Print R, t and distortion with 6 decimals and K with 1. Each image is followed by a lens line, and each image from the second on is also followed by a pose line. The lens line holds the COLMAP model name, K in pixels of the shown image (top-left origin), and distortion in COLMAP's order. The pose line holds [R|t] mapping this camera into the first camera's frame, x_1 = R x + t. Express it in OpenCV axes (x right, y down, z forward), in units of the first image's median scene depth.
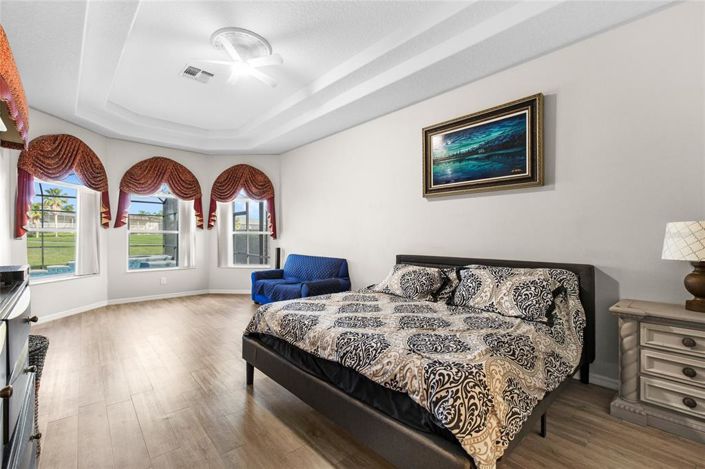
lens RADIAL K [[302.5, 0, 358.7], [0, 302.5, 236.1], [0, 0, 1]] dist [-0.000187, 0.000000]
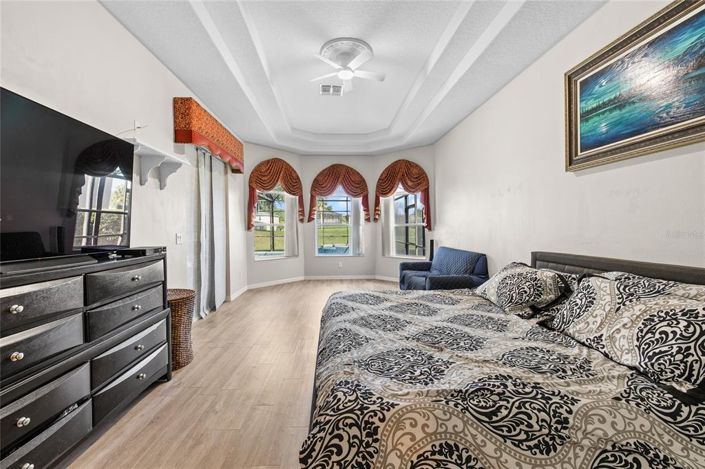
lens RADIAL K [[302.5, 0, 358.7], [0, 302.5, 236.1], [0, 0, 1]] dist [-0.000187, 0.000000]
pose [[0.775325, 0.010762, -0.631471, 0.267935], [0.006716, 0.999658, 0.025283, 0.001051], [0.631526, -0.023843, 0.774988, 0.134136]]
